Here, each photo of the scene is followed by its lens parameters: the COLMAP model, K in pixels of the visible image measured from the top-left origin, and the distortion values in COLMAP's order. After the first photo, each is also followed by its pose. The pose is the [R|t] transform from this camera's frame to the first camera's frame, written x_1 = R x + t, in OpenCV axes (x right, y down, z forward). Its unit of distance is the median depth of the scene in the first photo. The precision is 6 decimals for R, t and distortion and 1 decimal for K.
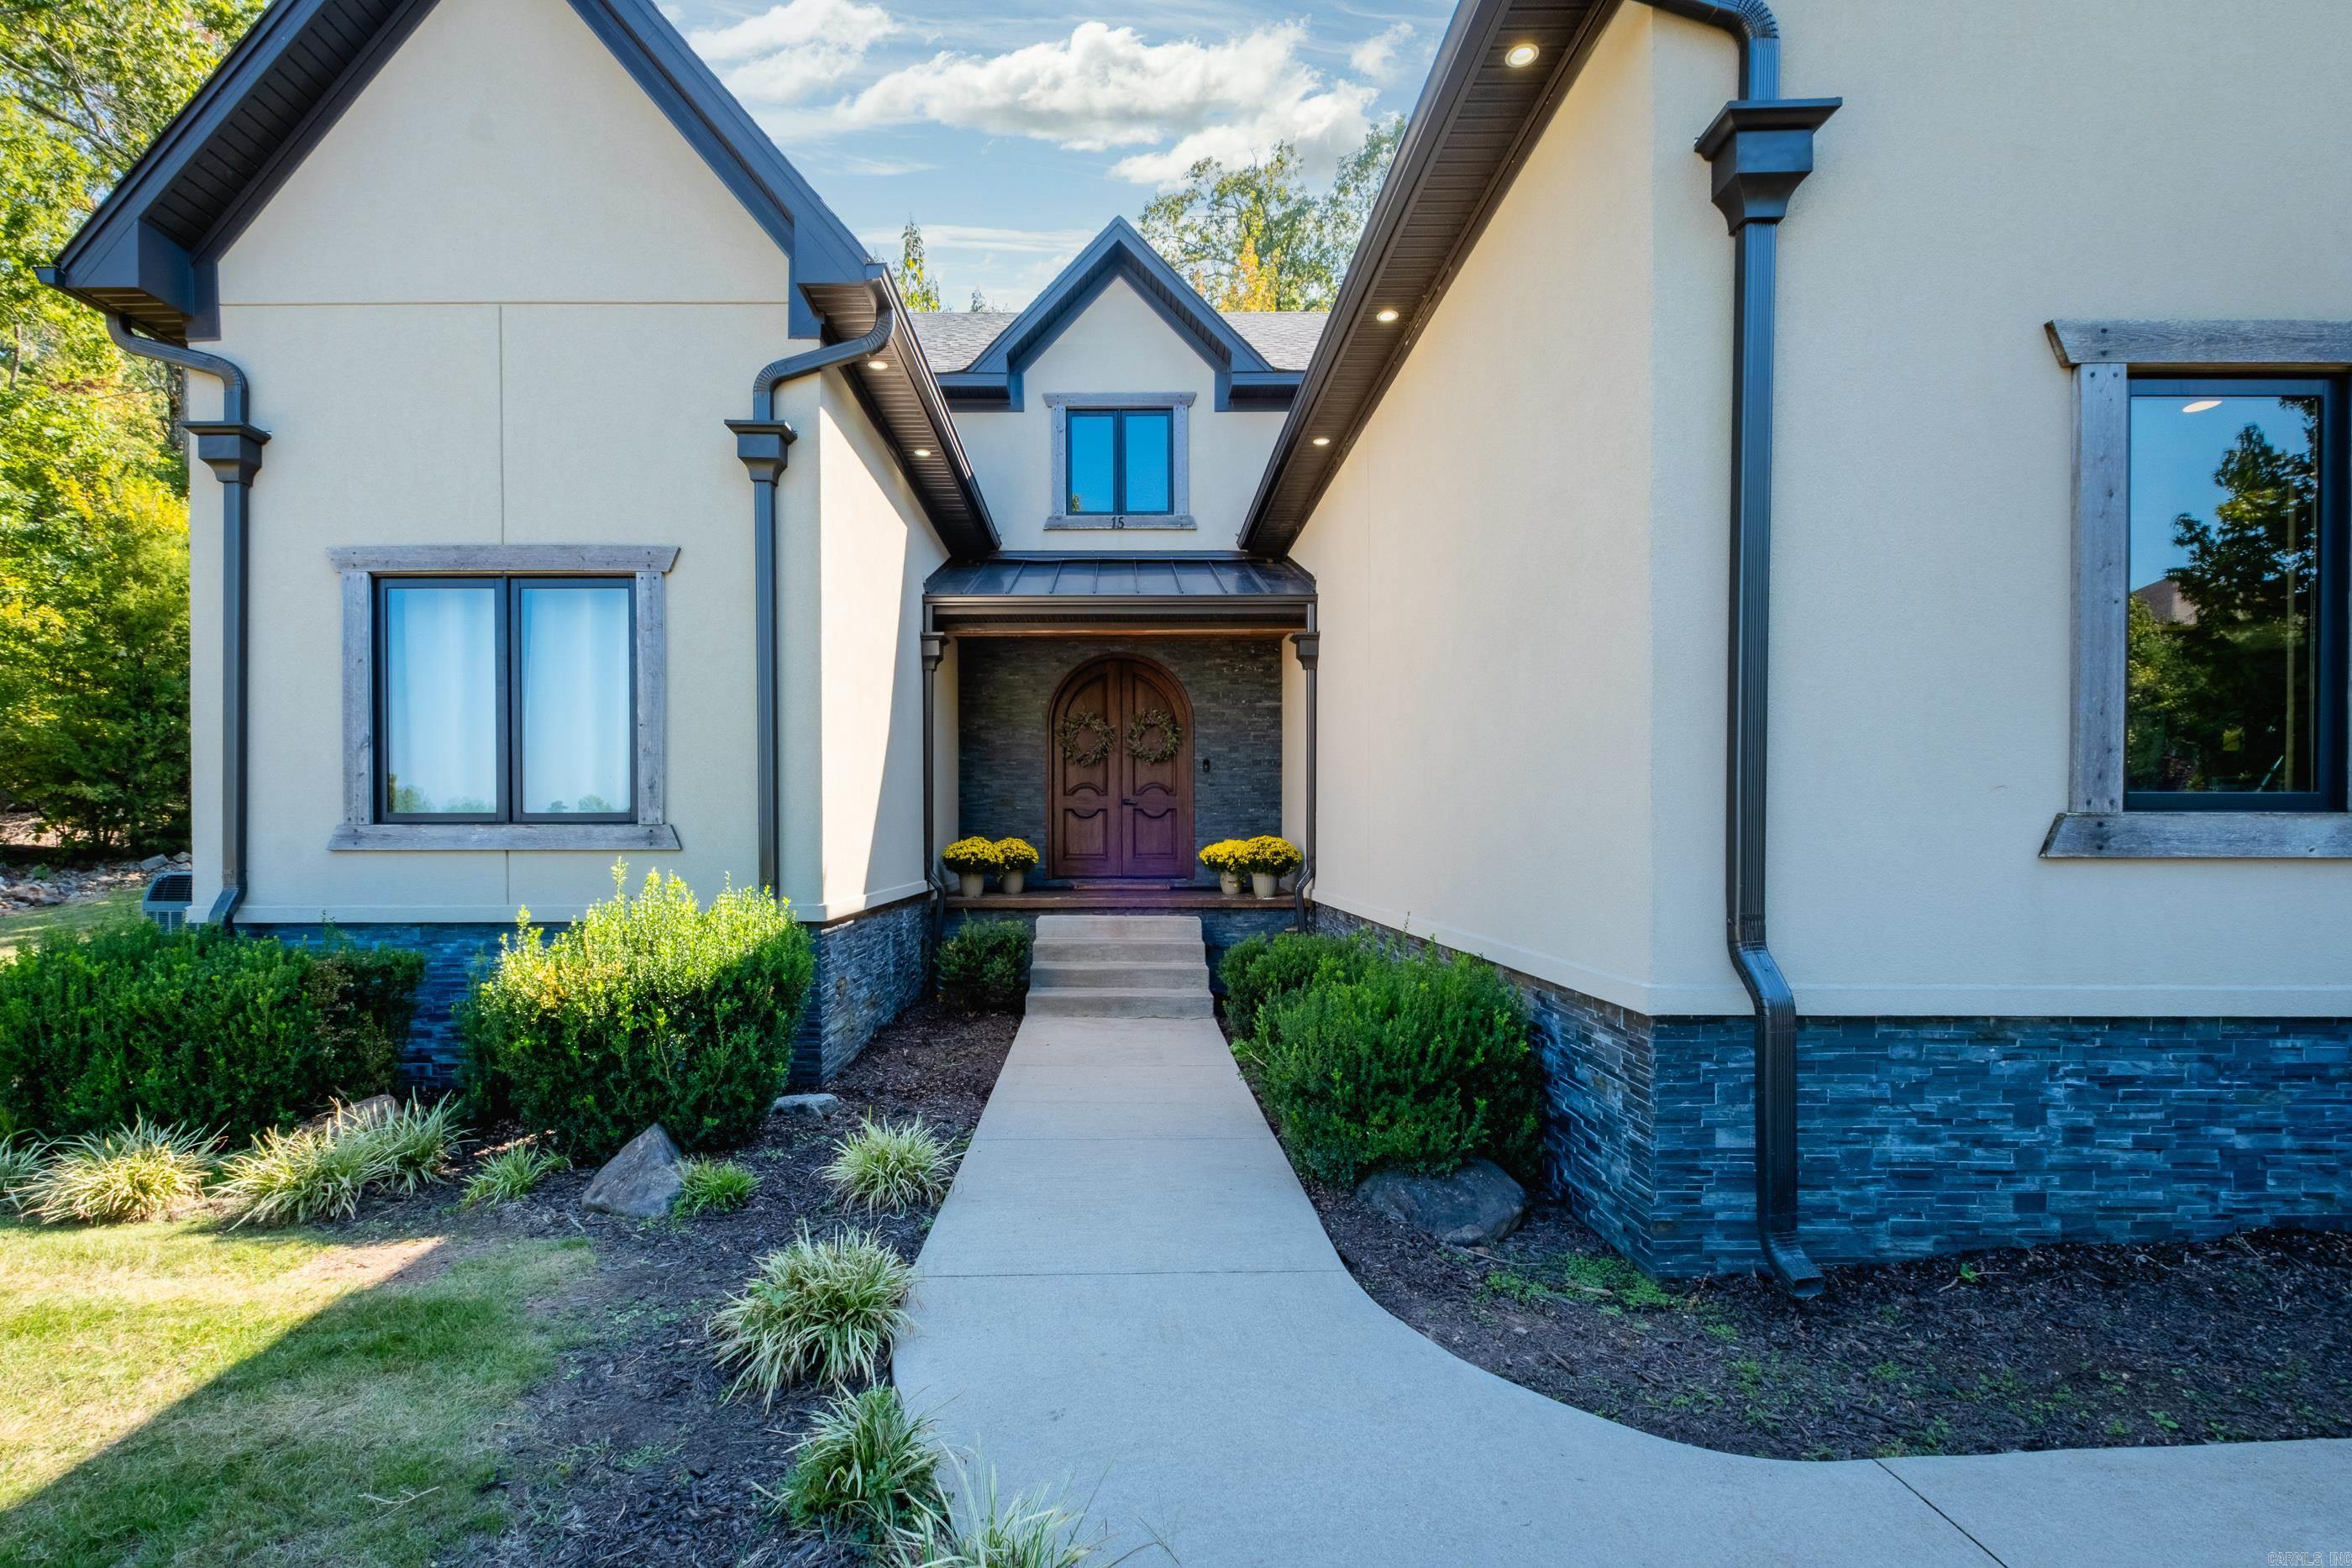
lens RADIAL K [[1017.7, 0, 1166.7], [0, 1017.7, 838.1], [0, 0, 1]] dist [-0.000549, -0.001447]
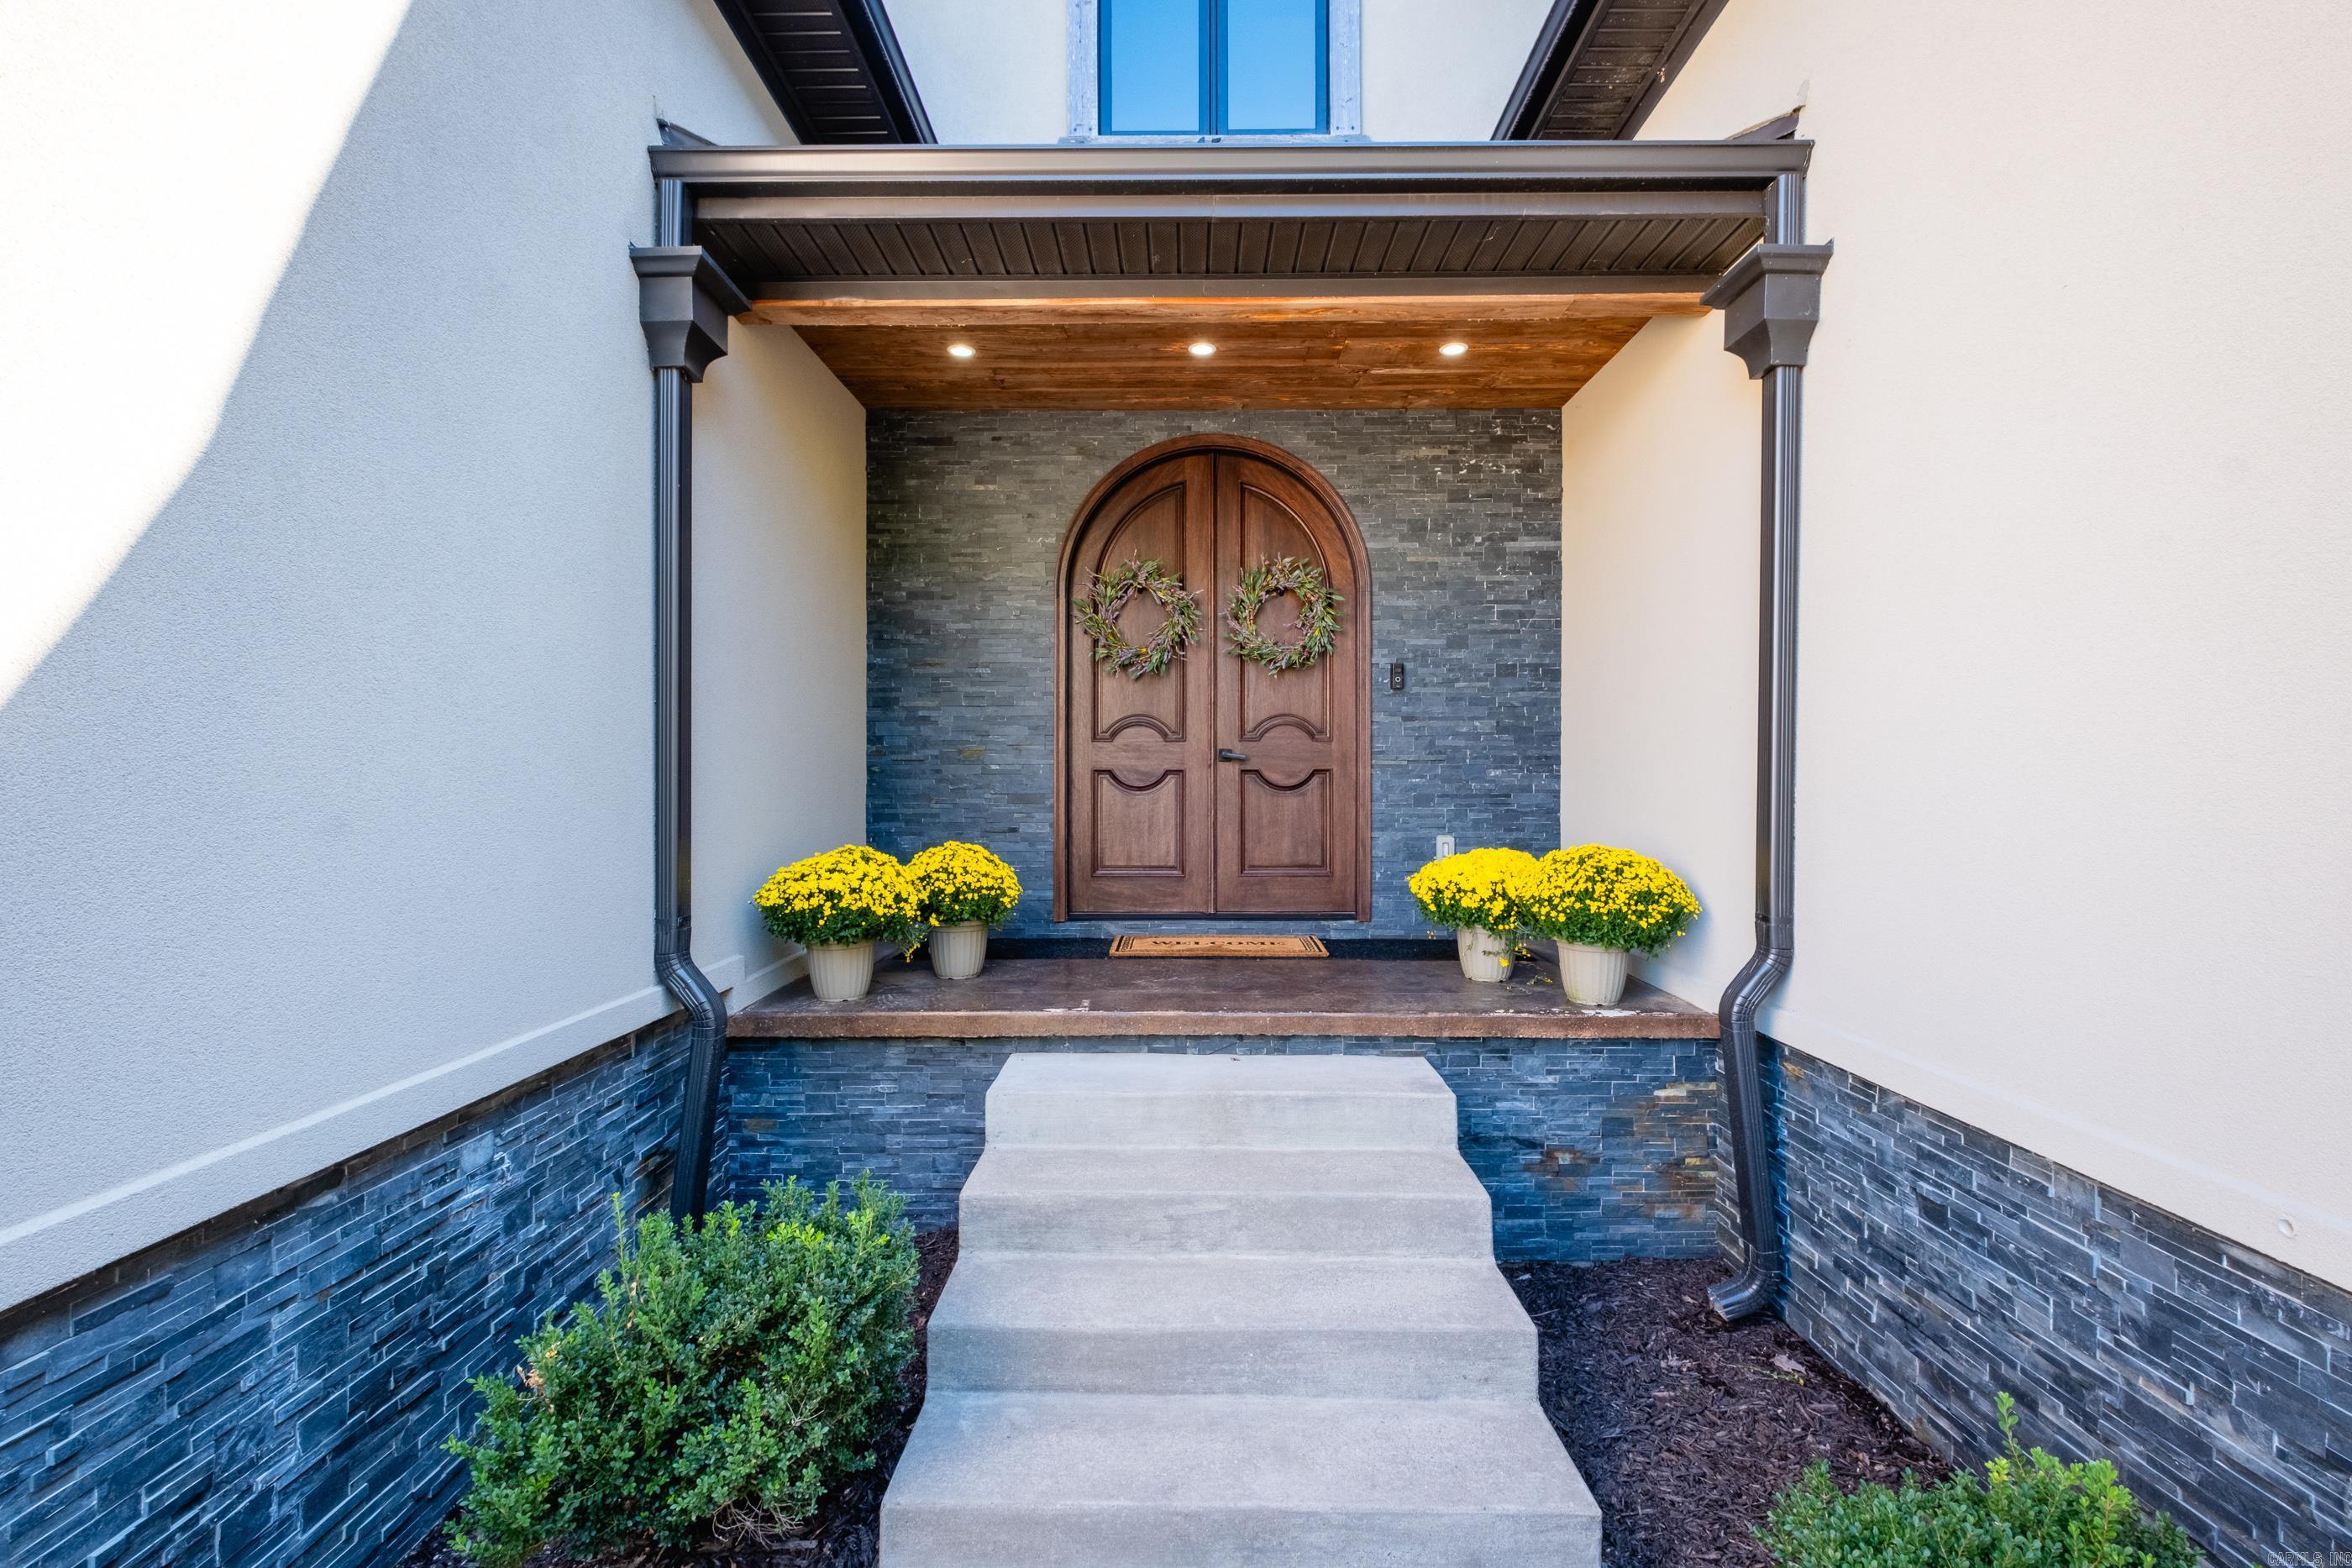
lens RADIAL K [[1017.7, 0, 1175.0], [0, 1017.7, 784.4], [0, 0, 1]] dist [-0.000549, -0.001447]
pose [[0.998077, 0.003220, -0.061906, -0.034004], [-0.003431, 0.999989, -0.003302, -0.020397], [0.061894, 0.003508, 0.998077, 0.534264]]
